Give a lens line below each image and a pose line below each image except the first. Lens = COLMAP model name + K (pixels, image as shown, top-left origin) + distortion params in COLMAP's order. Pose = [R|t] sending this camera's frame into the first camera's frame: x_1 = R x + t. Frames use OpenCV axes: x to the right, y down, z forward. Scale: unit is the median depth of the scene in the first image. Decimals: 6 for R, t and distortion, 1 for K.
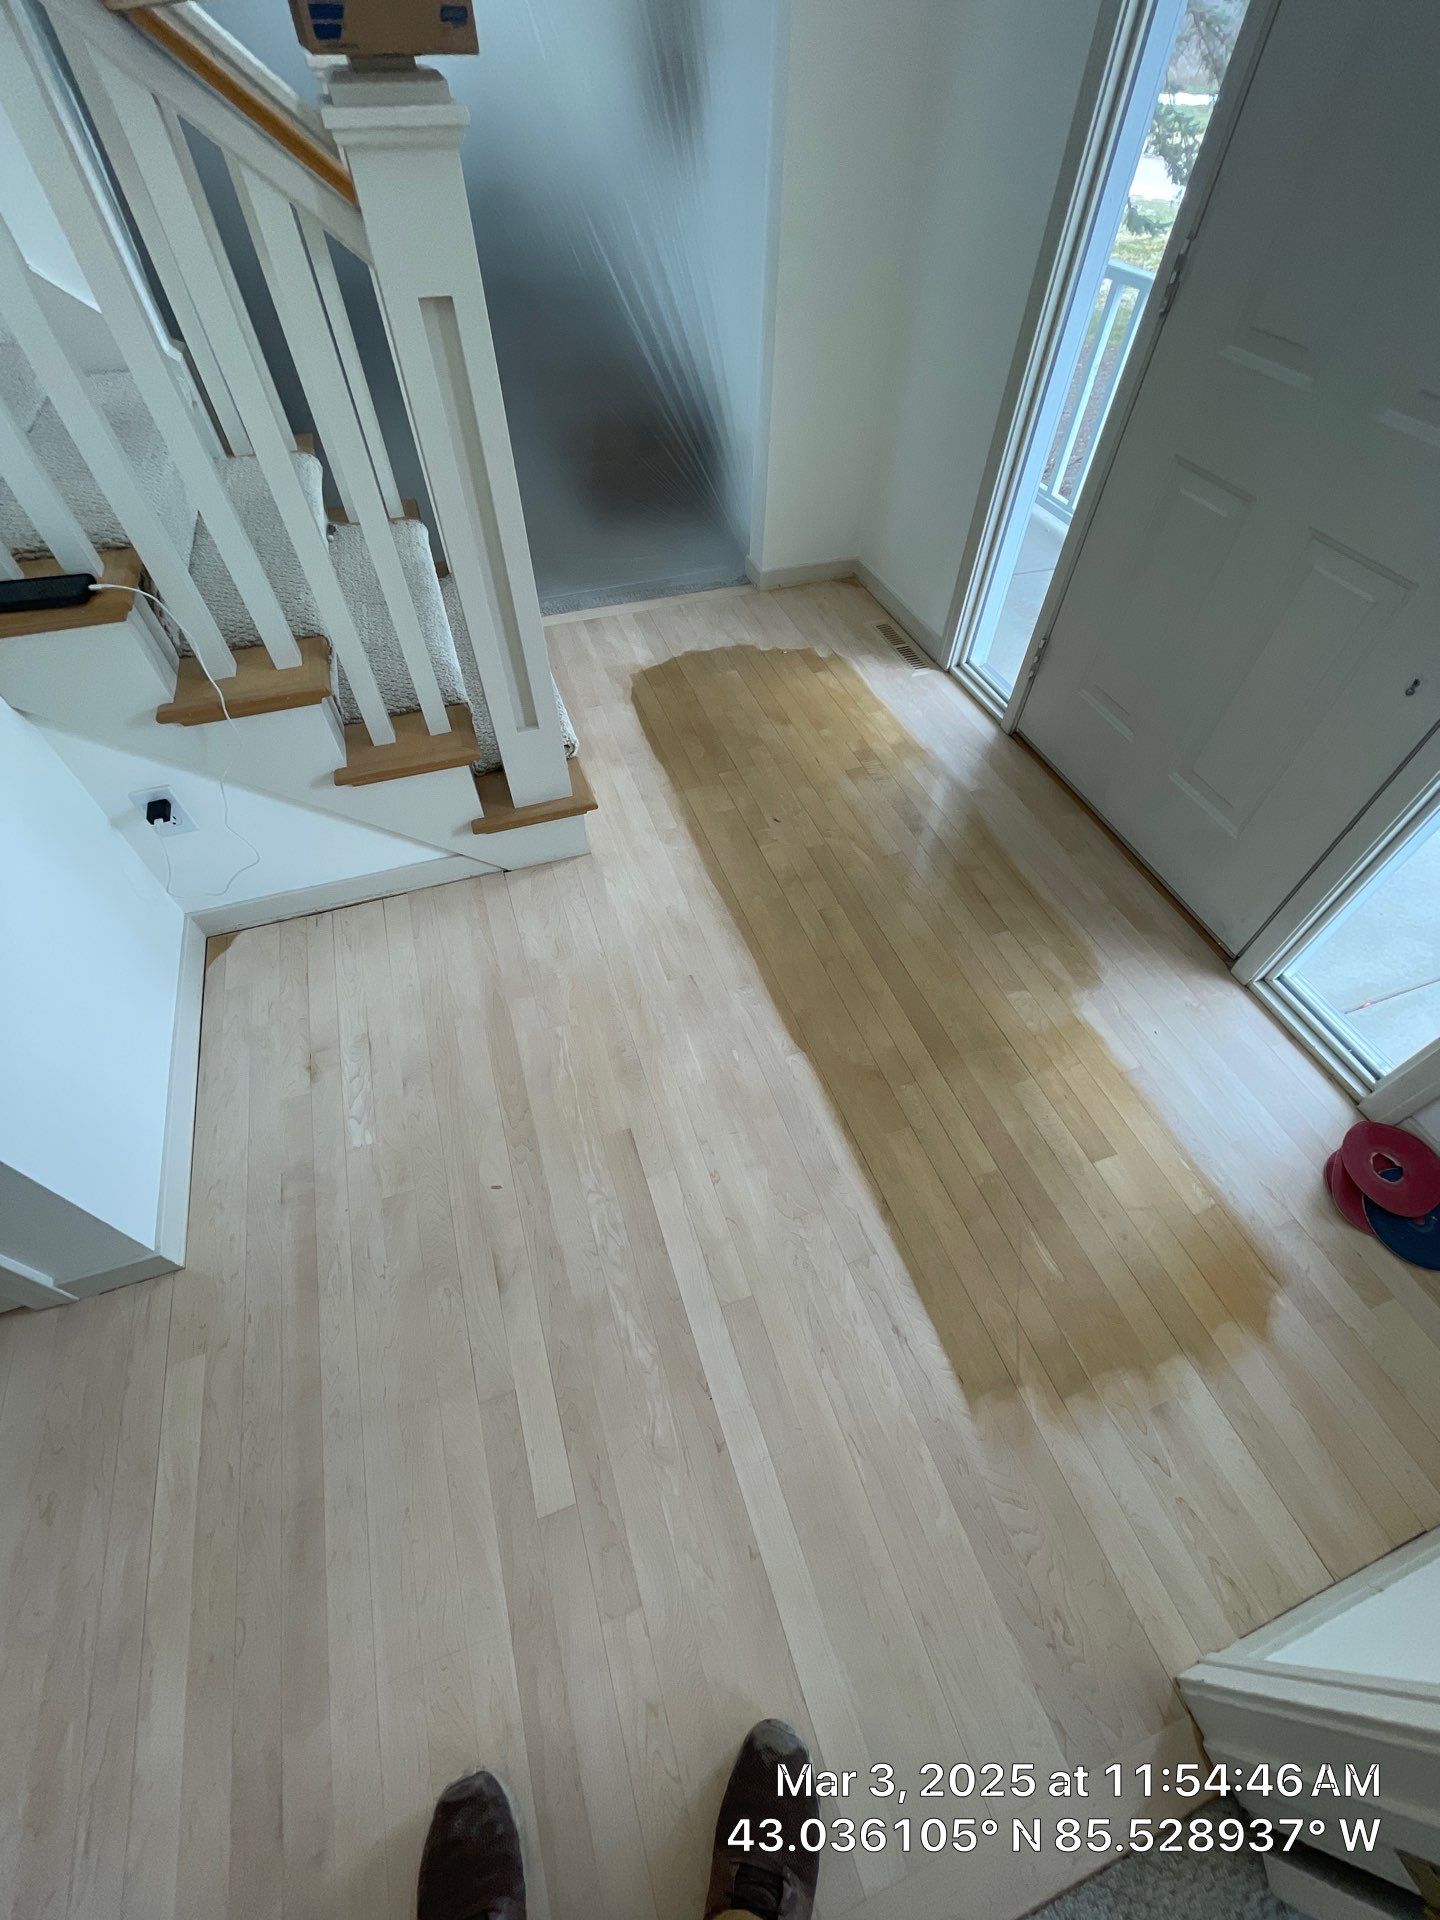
lens RADIAL K [[772.6, 0, 730.8], [0, 772.6, 960.9], [0, 0, 1]] dist [-0.005142, -0.000628]
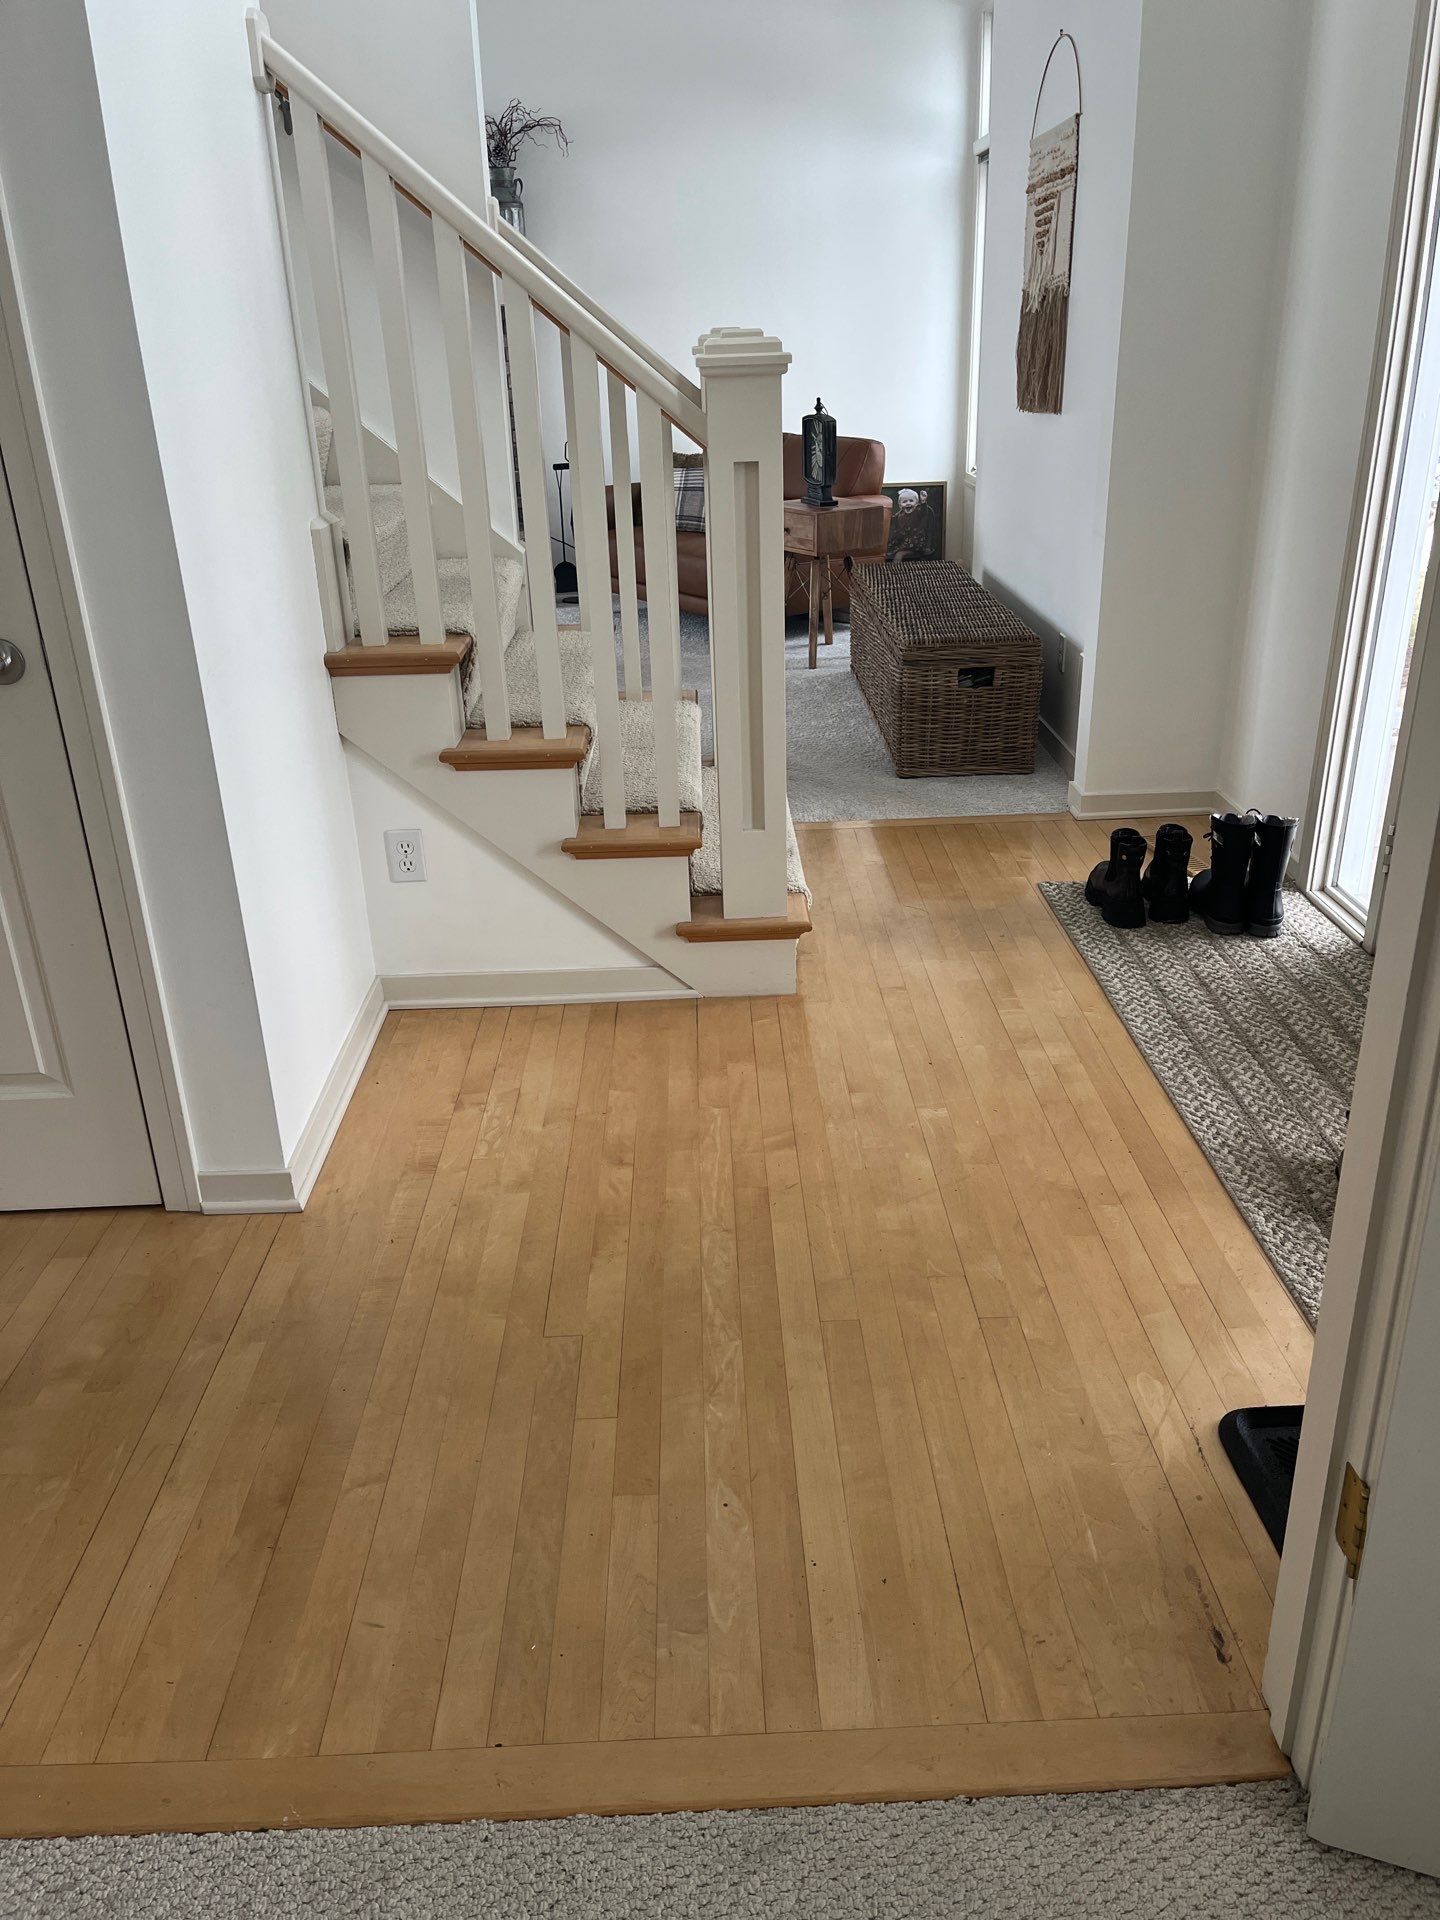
lens RADIAL K [[1450.4, 0, 706.5], [0, 1450.4, 968.3], [0, 0, 1]] dist [0.063081, -0.096468]
pose [[0.946510, 0.084751, -0.311347, 0.256729], [-0.219339, 0.876681, -0.428160, 0.624654], [0.236665, 0.473548, 0.848376, -0.465677]]
